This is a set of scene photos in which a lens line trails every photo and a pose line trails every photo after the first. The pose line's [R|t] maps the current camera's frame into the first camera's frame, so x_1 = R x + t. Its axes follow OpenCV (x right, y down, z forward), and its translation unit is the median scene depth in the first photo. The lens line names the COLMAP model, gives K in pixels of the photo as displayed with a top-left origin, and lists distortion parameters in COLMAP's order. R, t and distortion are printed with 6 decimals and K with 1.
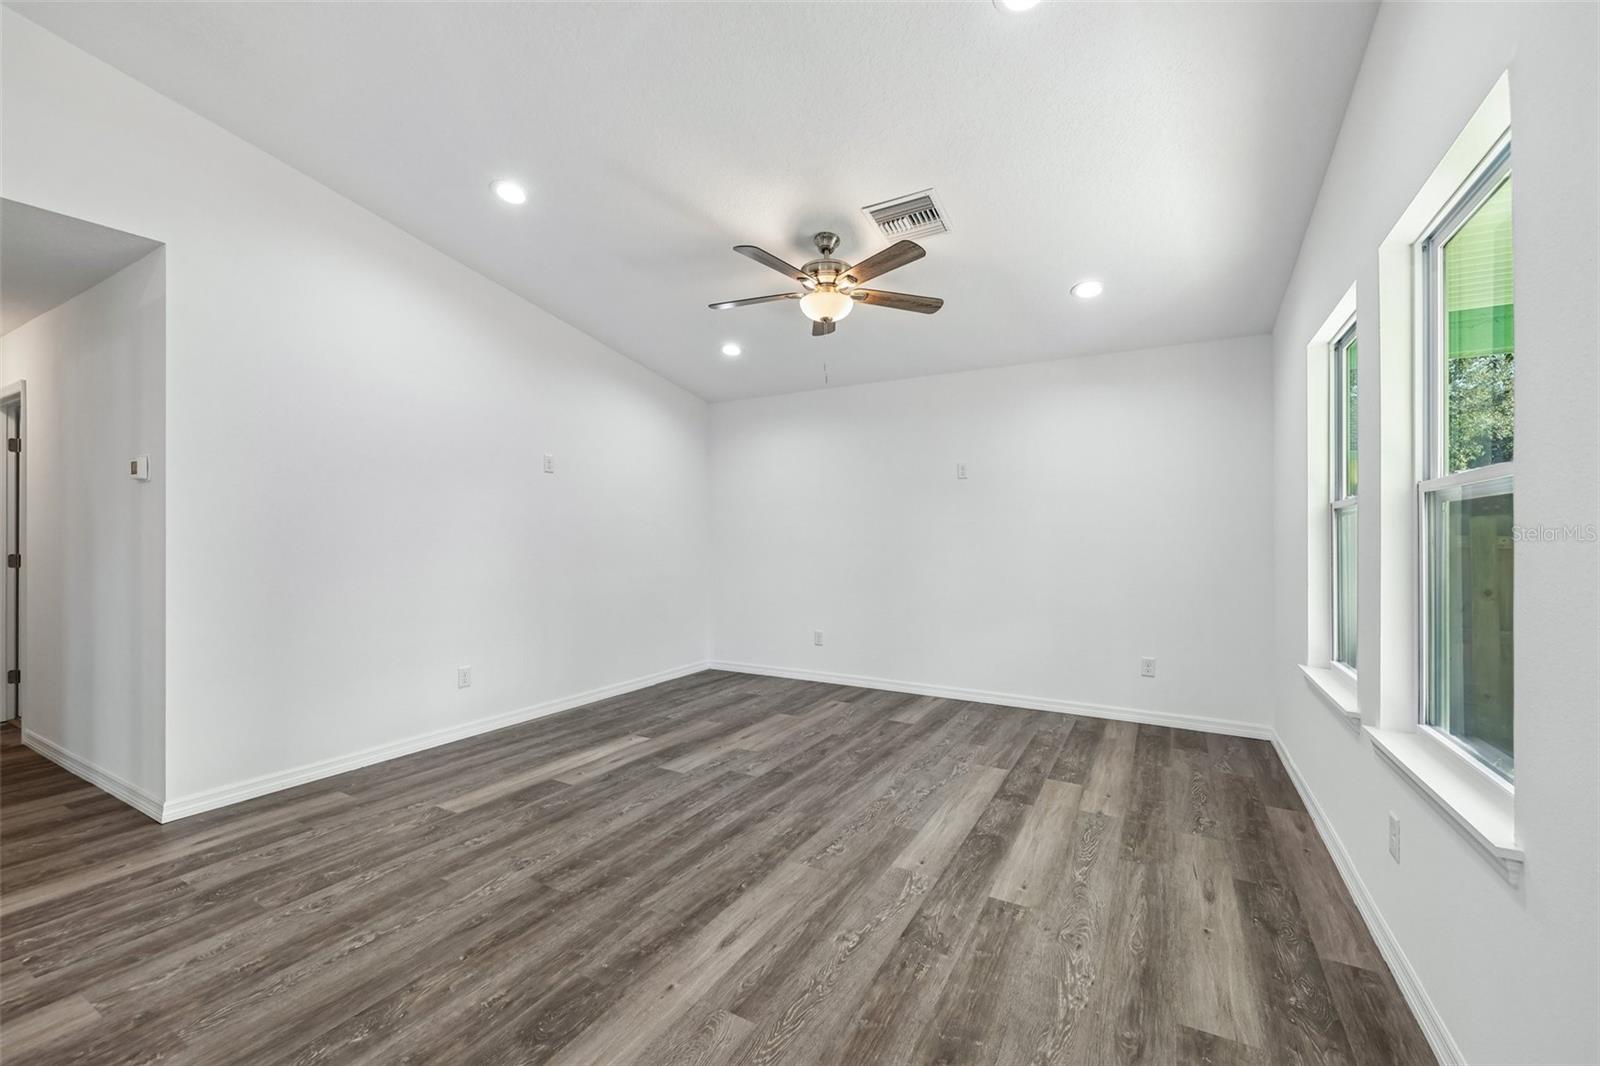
lens RADIAL K [[650.7, 0, 798.5], [0, 650.7, 530.7], [0, 0, 1]] dist [0.010867, -0.005022]
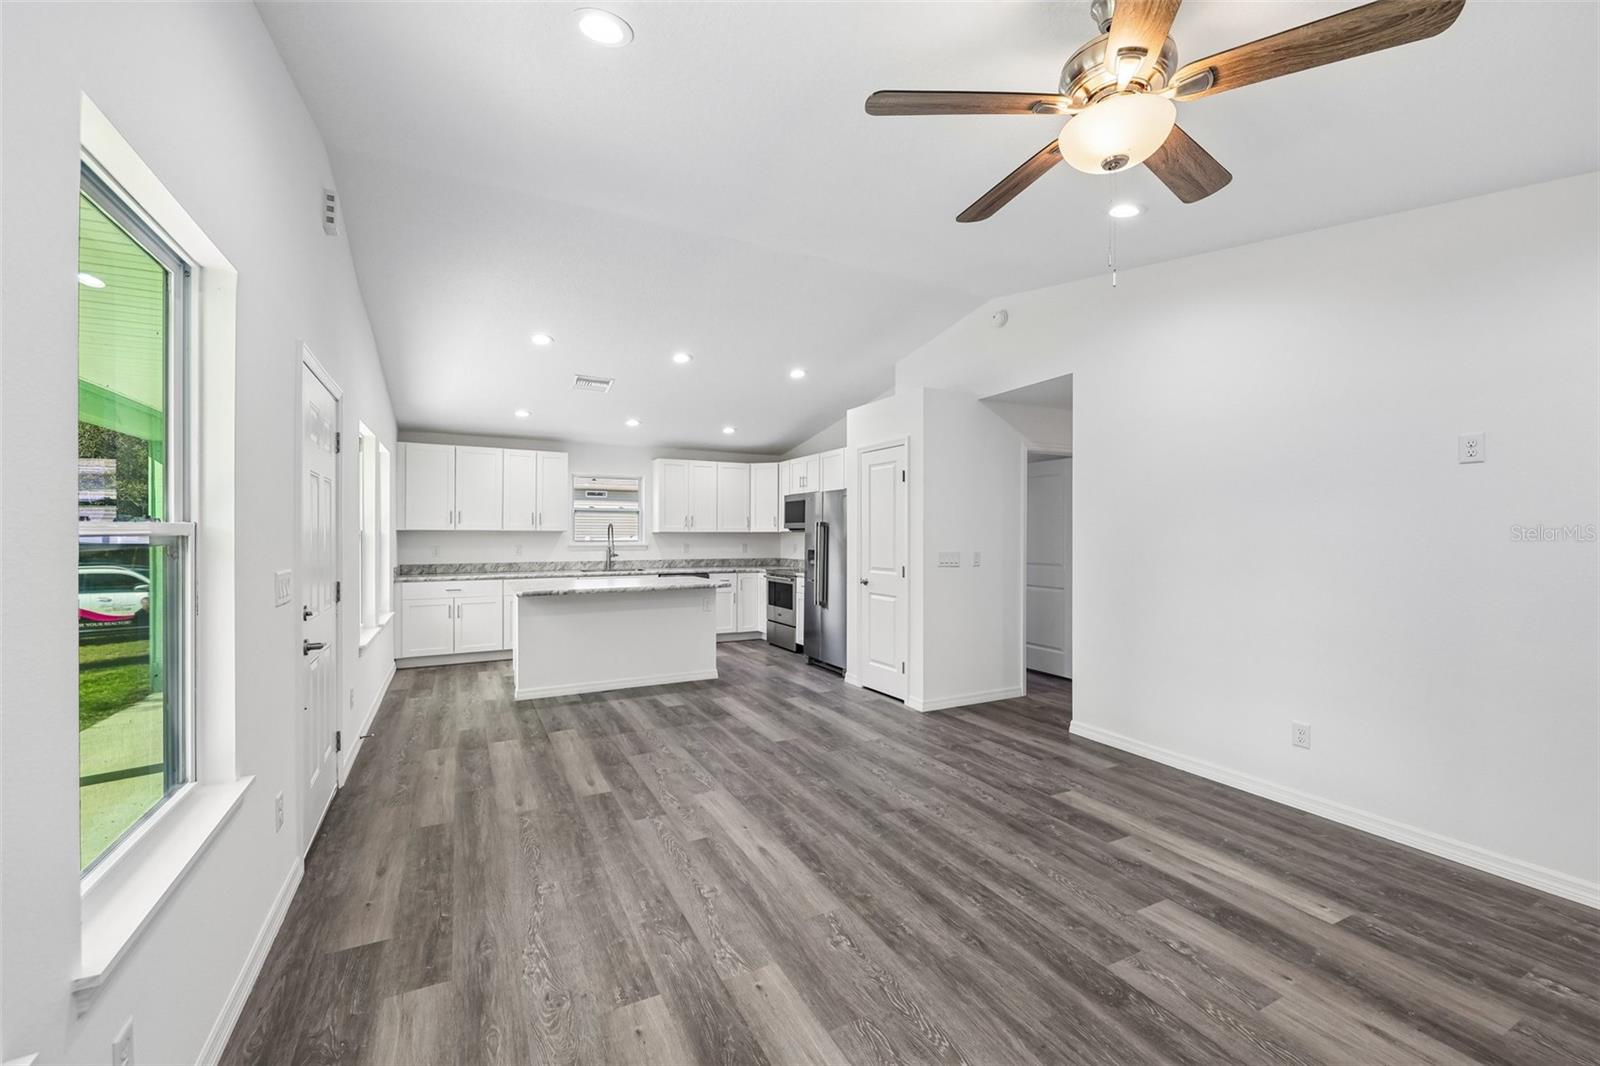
lens RADIAL K [[650.7, 0, 802.1], [0, 650.7, 536.3], [0, 0, 1]] dist [0.010867, -0.005022]
pose [[-0.541977, 0.002149, -0.840390, 0.685392], [0.004297, 0.999991, -0.000213, -0.037160], [0.840382, -0.003727, -0.541981, 1.216942]]
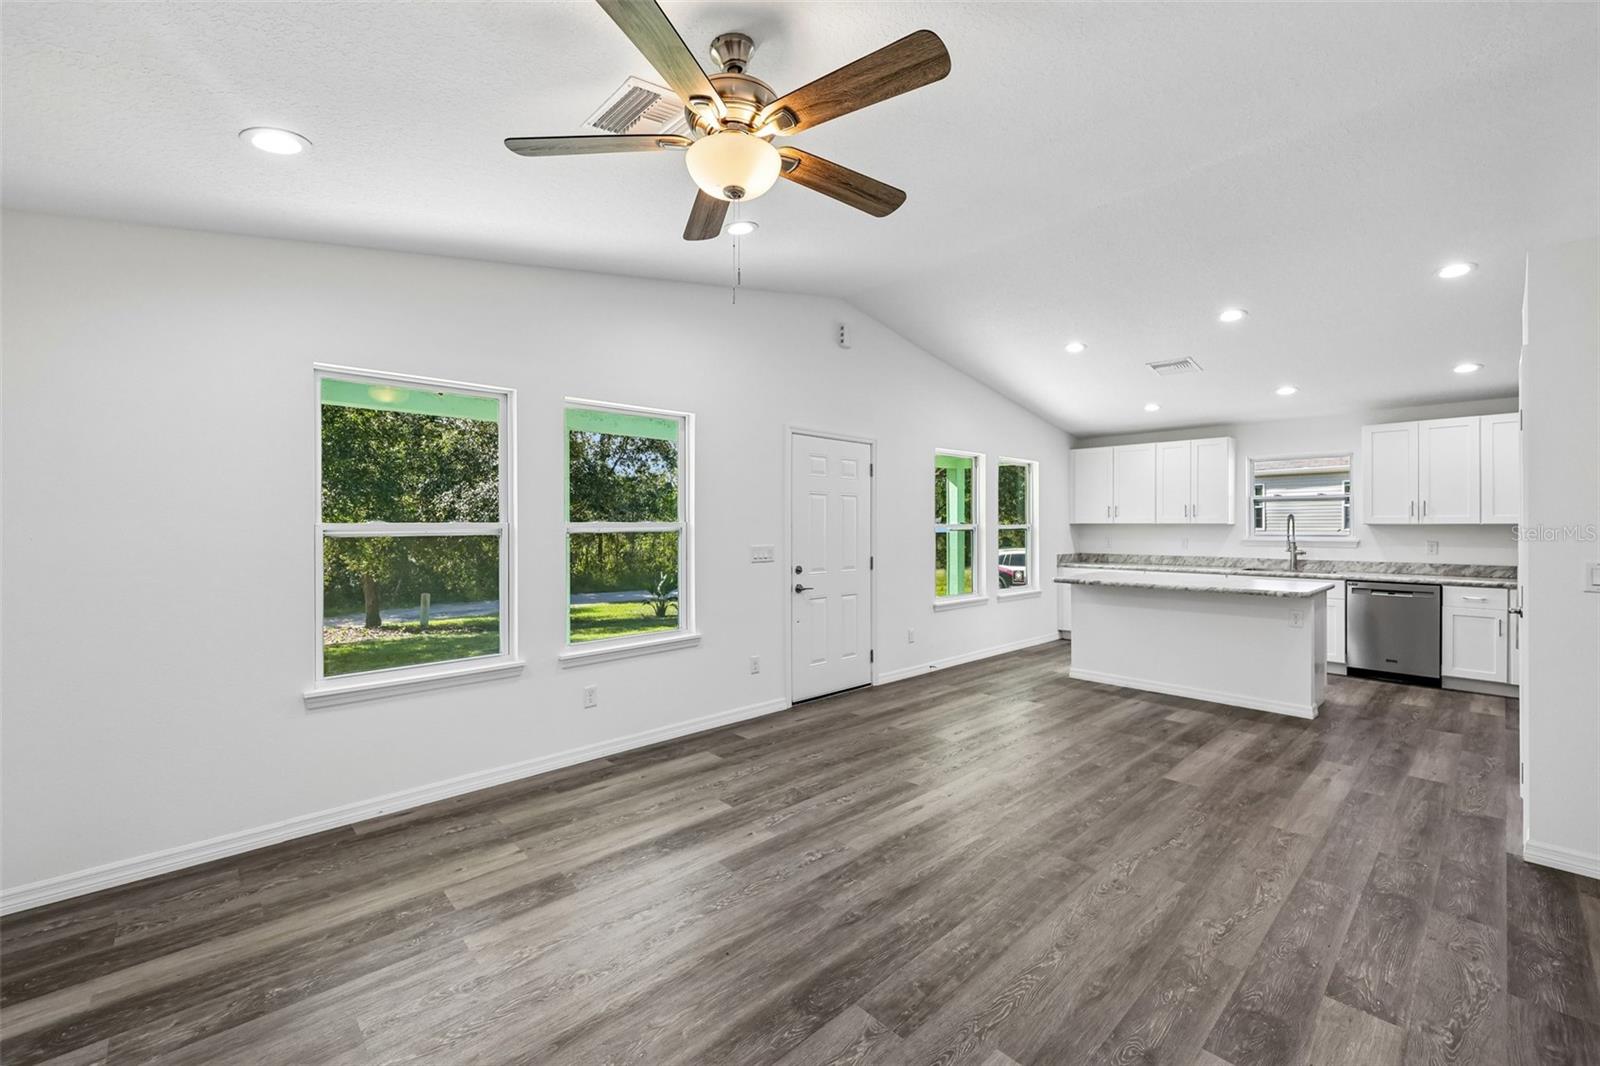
lens RADIAL K [[650.7, 0, 796.9], [0, 650.7, 522.7], [0, 0, 1]] dist [0.010867, -0.005022]
pose [[-0.952482, 0.000483, 0.304594, -0.206884], [-0.003017, 0.999935, -0.011020, -0.035834], [-0.304579, -0.011415, -0.952419, 1.731089]]
